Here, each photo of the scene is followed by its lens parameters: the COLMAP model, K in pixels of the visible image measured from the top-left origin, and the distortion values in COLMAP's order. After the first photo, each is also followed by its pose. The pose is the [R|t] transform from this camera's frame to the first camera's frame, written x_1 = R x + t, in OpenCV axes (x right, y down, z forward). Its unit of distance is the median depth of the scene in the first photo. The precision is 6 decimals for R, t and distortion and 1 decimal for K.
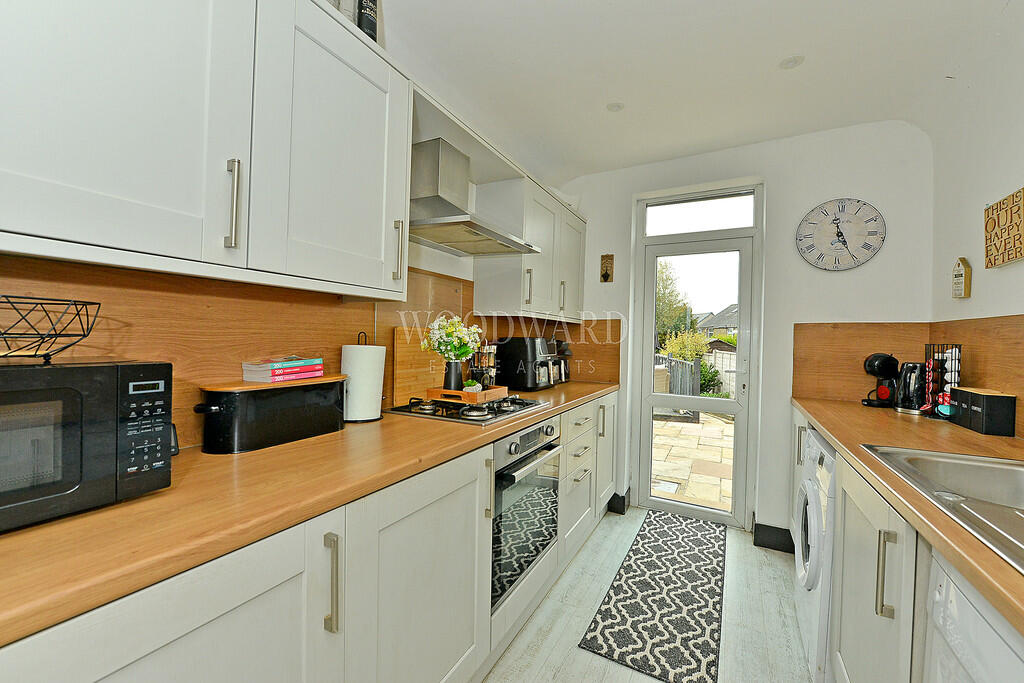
lens RADIAL K [[409.5, 0, 507.5], [0, 409.5, 338.9], [0, 0, 1]] dist [-0.006583, -0.001239]
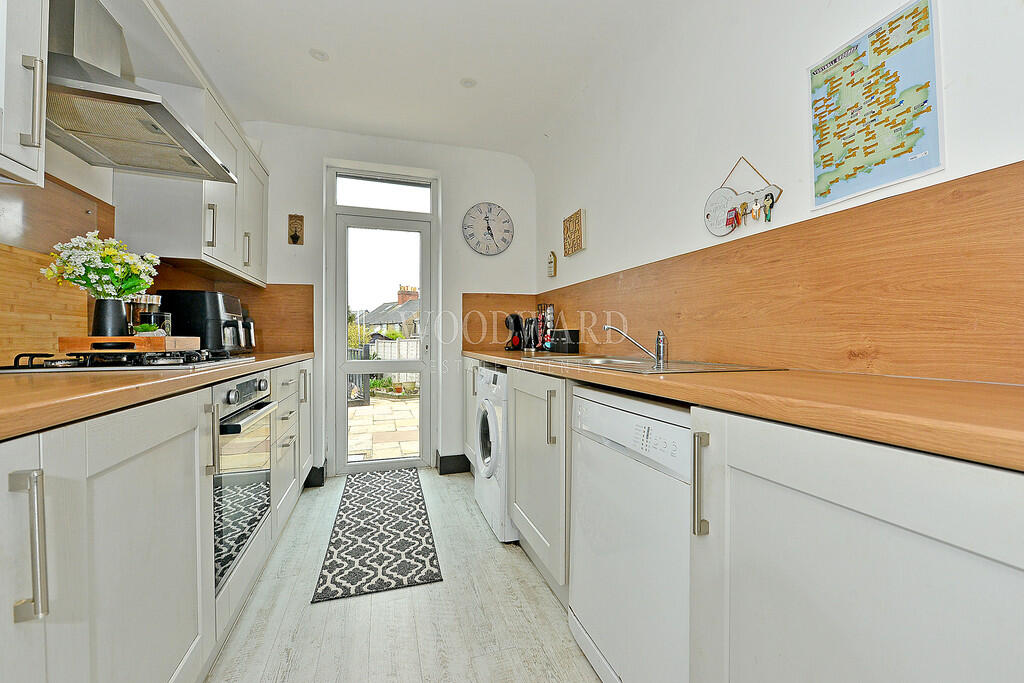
lens RADIAL K [[409.5, 0, 517.1], [0, 409.5, 339.6], [0, 0, 1]] dist [-0.006583, -0.001239]
pose [[0.680265, -0.021431, 0.732653, -0.147091], [0.019462, 0.999748, 0.011174, 0.113089], [-0.732708, 0.006658, 0.680511, 0.000080]]
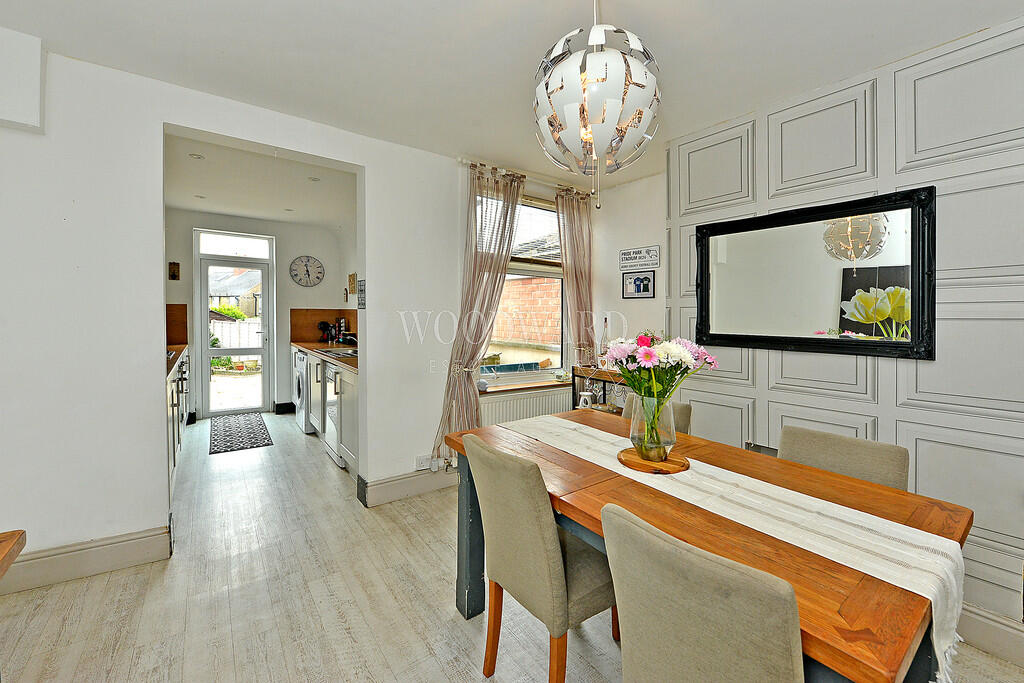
lens RADIAL K [[409.5, 0, 537.5], [0, 409.5, 326.2], [0, 0, 1]] dist [-0.006583, -0.001239]
pose [[0.378665, -0.045383, 0.924421, -0.968193], [0.001064, 0.998818, 0.048600, -0.058175], [-0.925533, -0.017420, 0.378265, -1.243517]]
